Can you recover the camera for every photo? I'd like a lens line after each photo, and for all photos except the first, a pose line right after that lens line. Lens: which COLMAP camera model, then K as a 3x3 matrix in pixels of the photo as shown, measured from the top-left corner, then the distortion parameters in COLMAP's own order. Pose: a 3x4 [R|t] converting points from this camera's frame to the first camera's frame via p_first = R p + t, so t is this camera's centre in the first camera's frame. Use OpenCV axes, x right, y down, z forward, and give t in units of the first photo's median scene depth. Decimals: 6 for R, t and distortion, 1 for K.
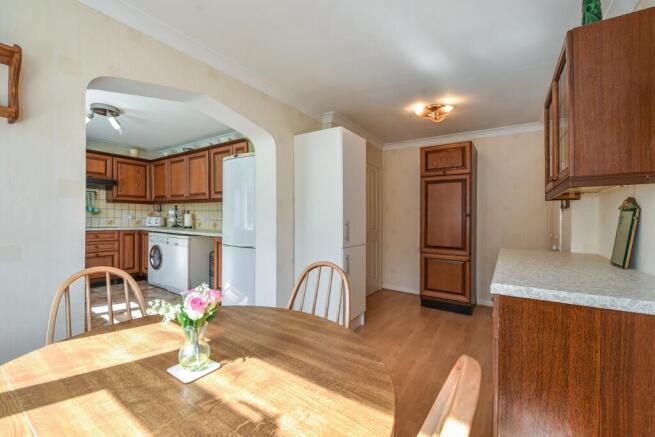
lens RADIAL K [[265.0, 0, 327.1], [0, 265.0, 218.7], [0, 0, 1]] dist [-0.003140, -0.000385]
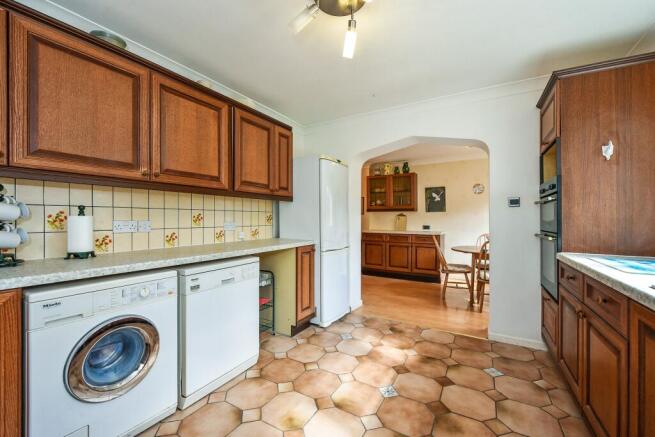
lens RADIAL K [[265.0, 0, 327.4], [0, 265.0, 215.5], [0, 0, 1]] dist [-0.003140, -0.000385]
pose [[-0.048742, 0.001255, 0.998811, -0.895126], [0.001883, 0.999998, -0.001164, -0.017517], [-0.998810, 0.001824, -0.048744, 0.715143]]
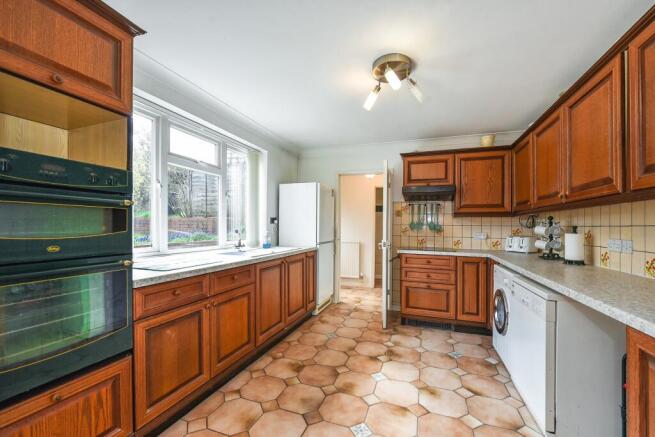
lens RADIAL K [[265.0, 0, 325.9], [0, 265.0, 231.5], [0, 0, 1]] dist [-0.003140, -0.000385]
pose [[0.223758, 0.006380, -0.974624, -0.172388], [-0.013876, 0.999898, 0.003360, -0.017239], [0.974546, 0.012772, 0.223824, 0.477241]]
